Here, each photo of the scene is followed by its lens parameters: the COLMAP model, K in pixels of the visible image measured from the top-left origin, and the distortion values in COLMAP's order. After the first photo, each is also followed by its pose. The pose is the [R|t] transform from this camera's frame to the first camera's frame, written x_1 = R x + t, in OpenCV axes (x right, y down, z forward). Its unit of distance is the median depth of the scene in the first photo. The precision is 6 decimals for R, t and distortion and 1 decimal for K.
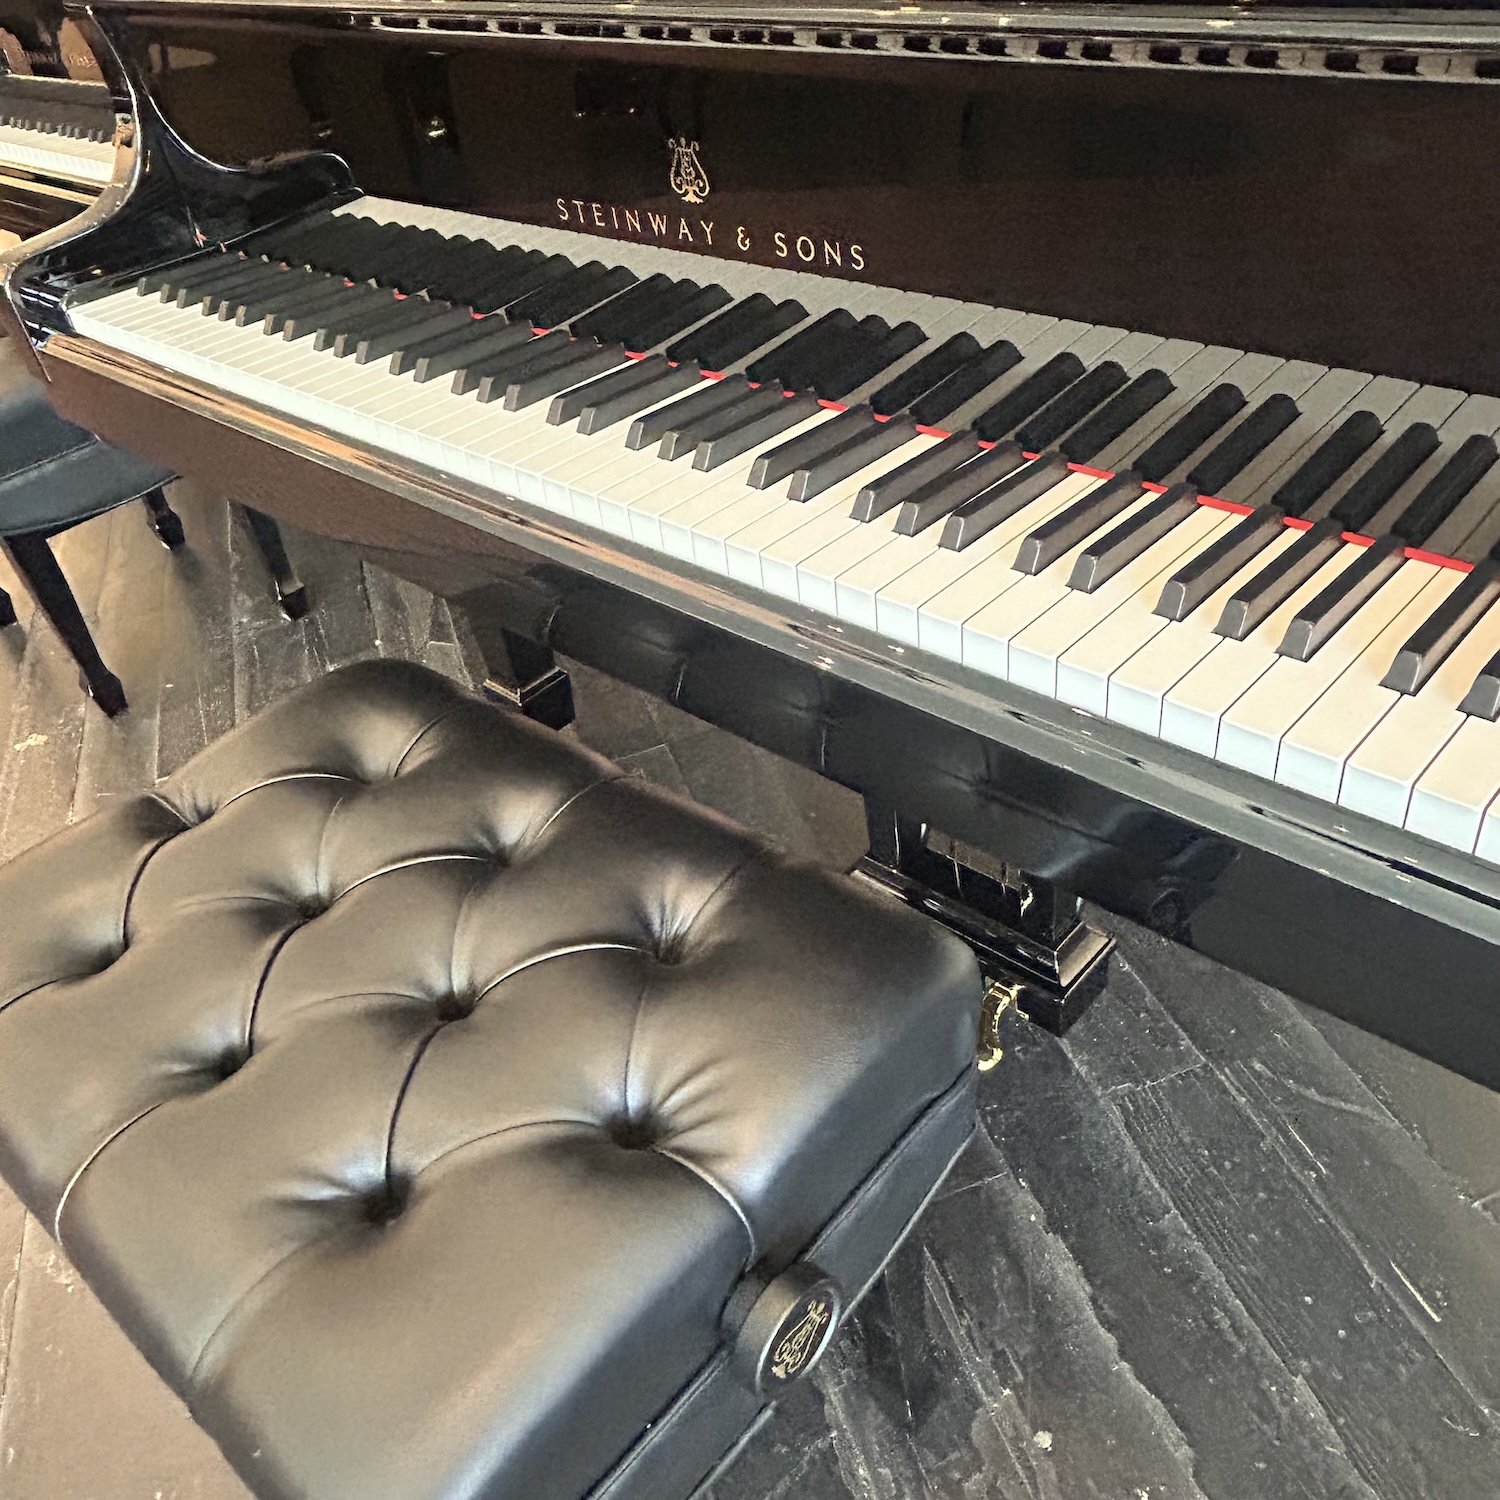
lens RADIAL K [[1358.0, 0, 775.8], [0, 1358.0, 734.6], [0, 0, 1]] dist [0.002594, -0.017248]
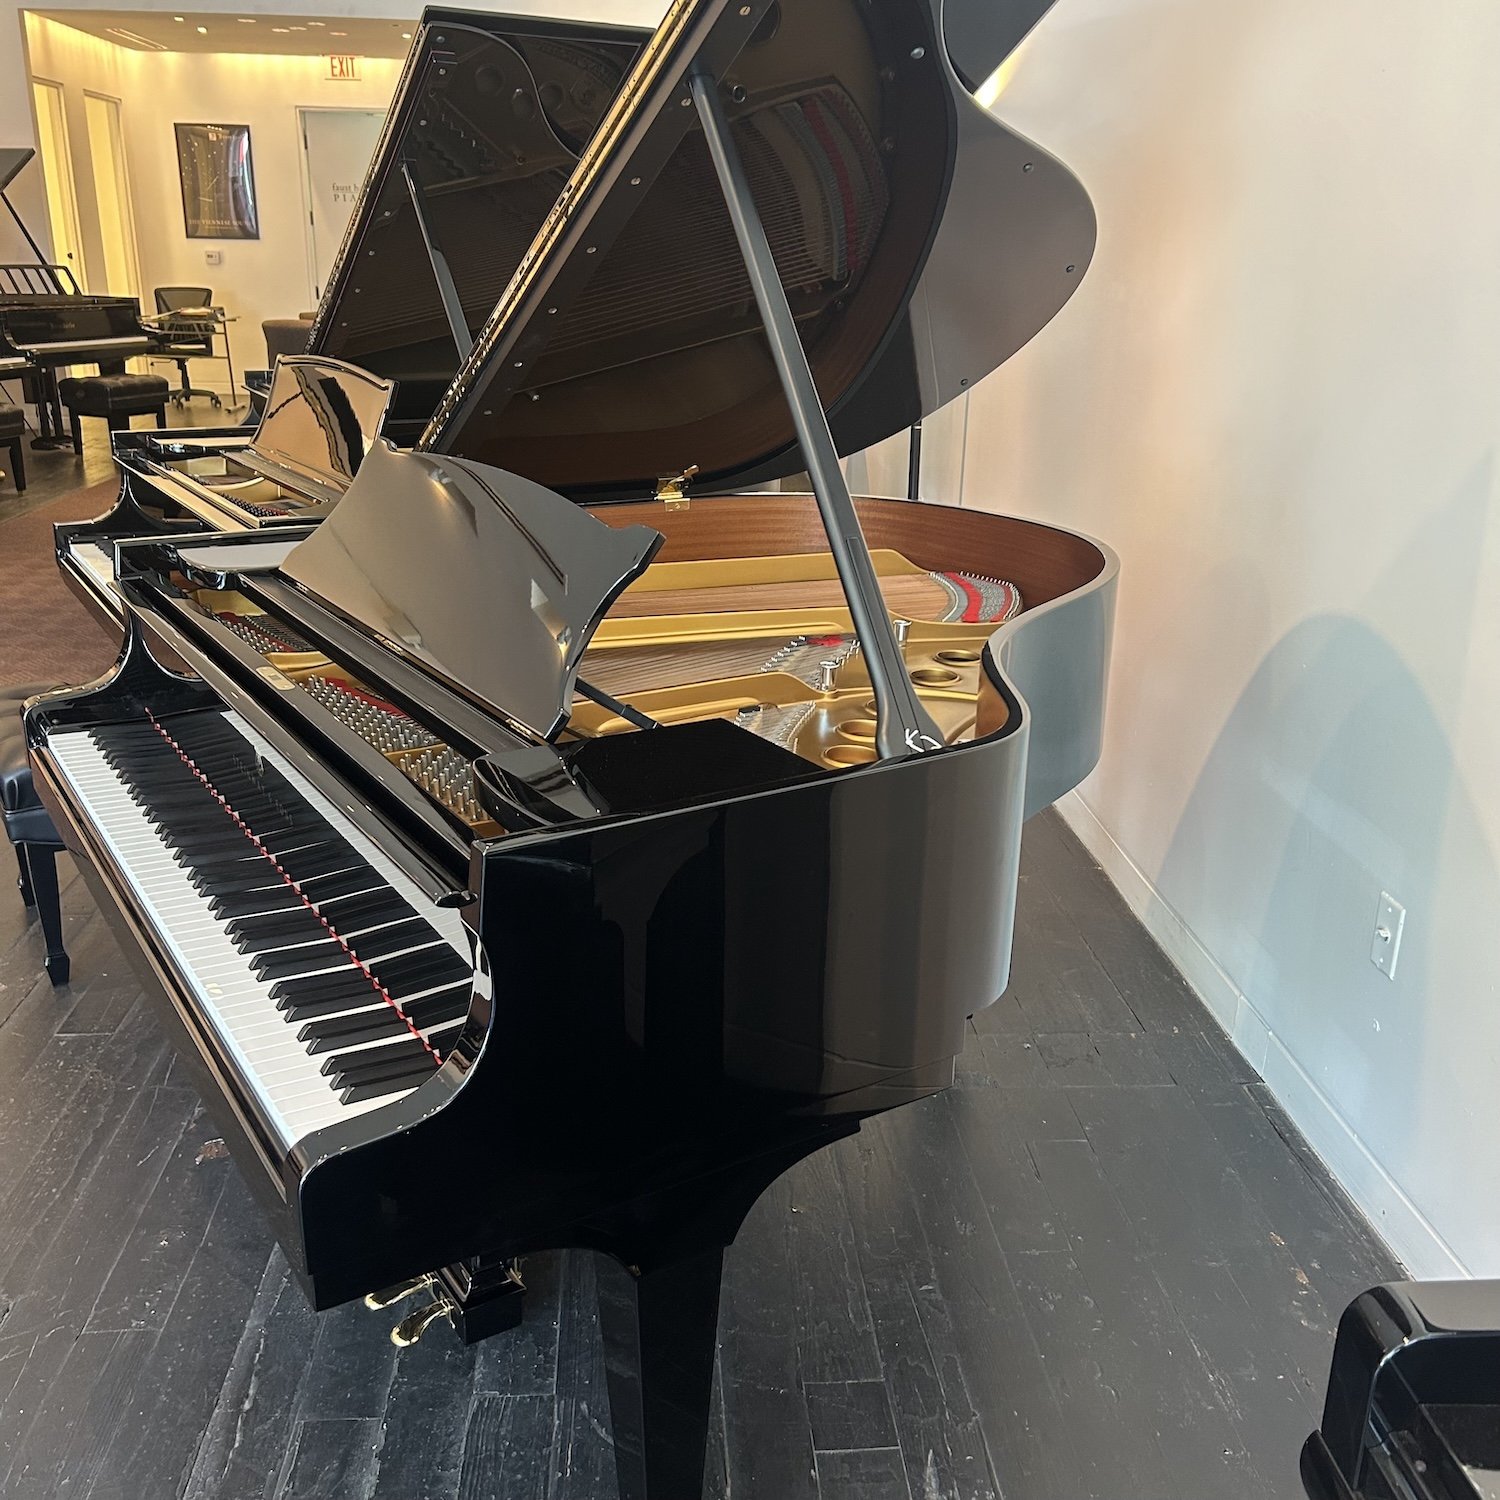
lens RADIAL K [[1542.1, 0, 777.1], [0, 1542.1, 759.2], [0, 0, 1]] dist [0.022710, -0.013986]
pose [[0.954605, 0.223840, -0.196533, 0.844773], [-0.273194, 0.920867, -0.278152, 0.021725], [0.118720, 0.319217, 0.940216, -0.831405]]
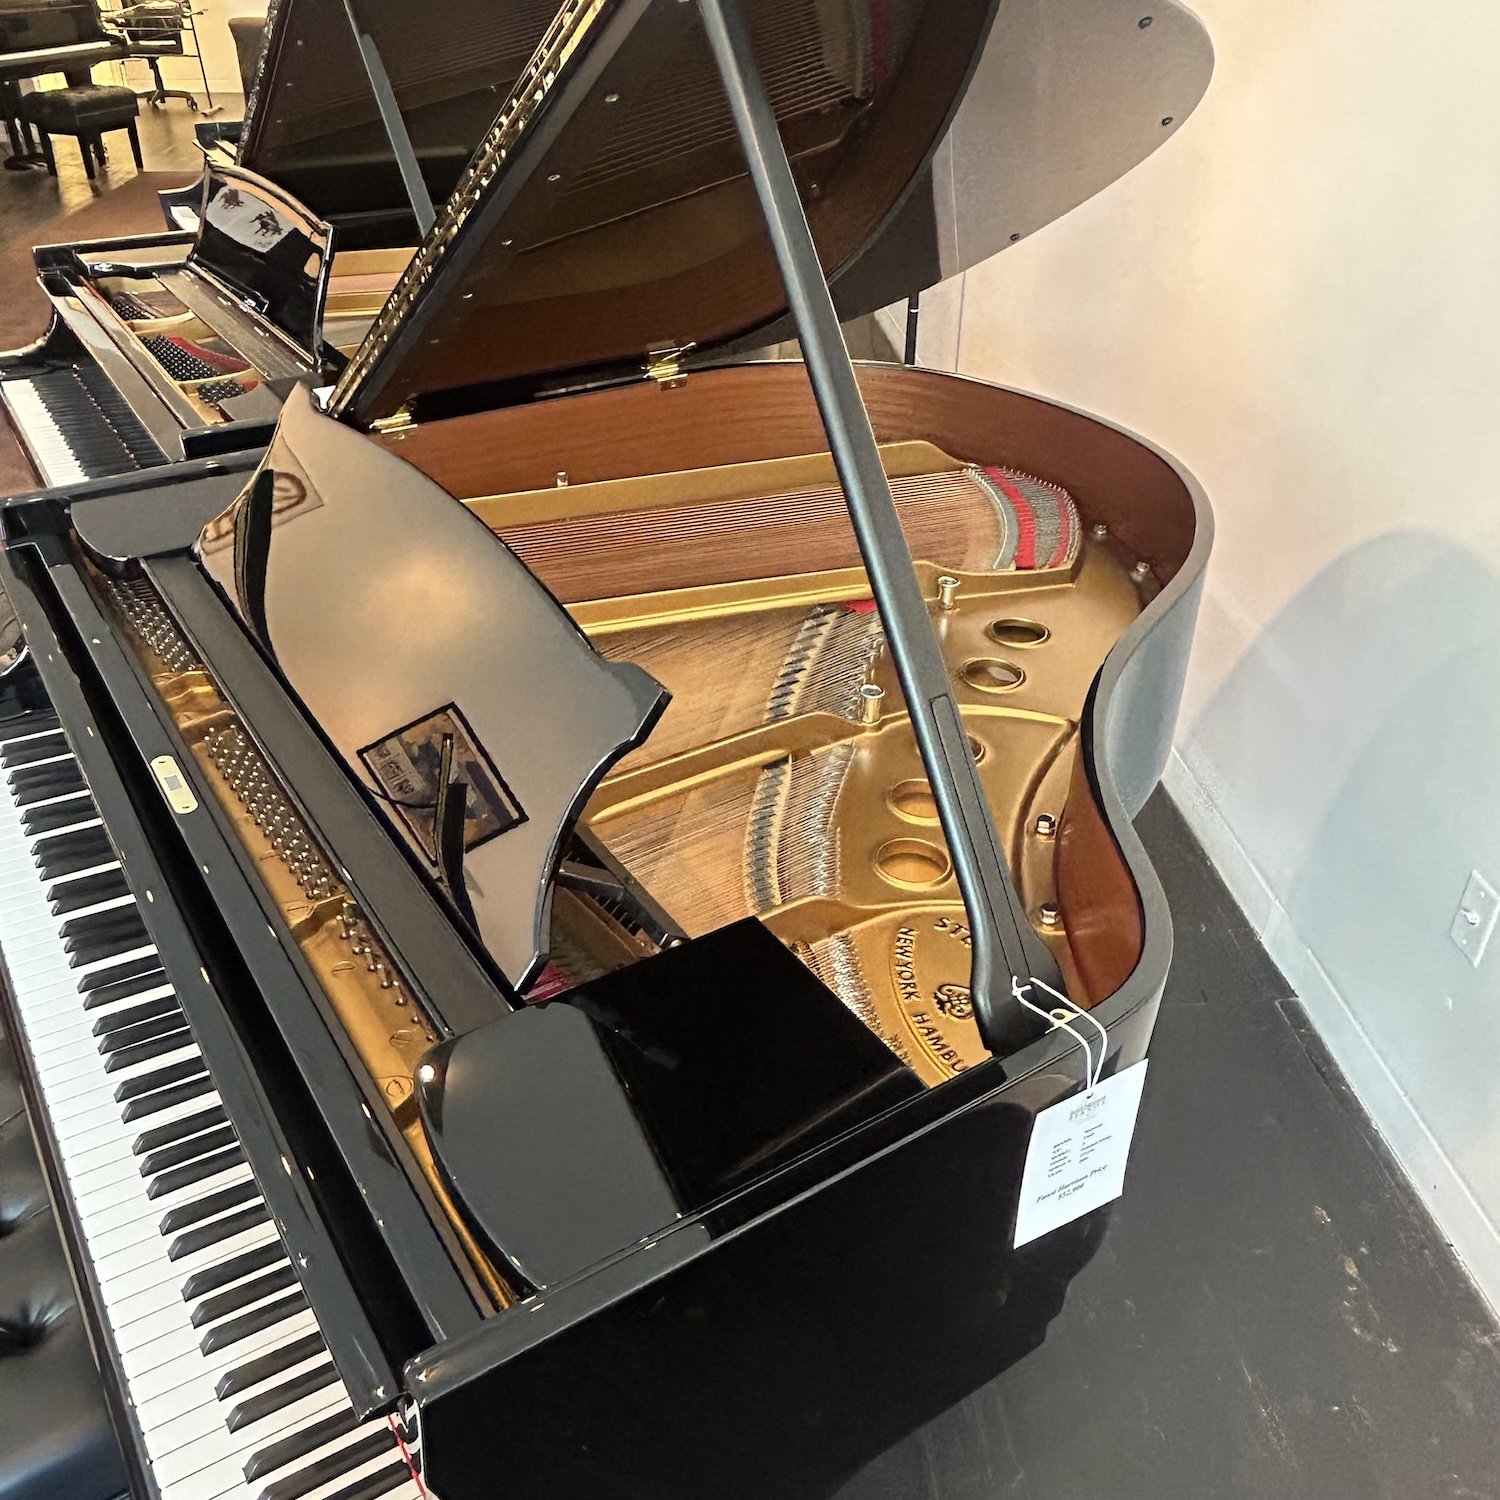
lens RADIAL K [[1358.0, 0, 775.8], [0, 1358.0, 734.6], [0, 0, 1]] dist [0.002594, -0.017248]
pose [[0.959123, 0.253186, -0.126413, 0.593539], [-0.261755, 0.963494, -0.056253, -0.496415], [0.107555, 0.087043, 0.990381, -0.419901]]
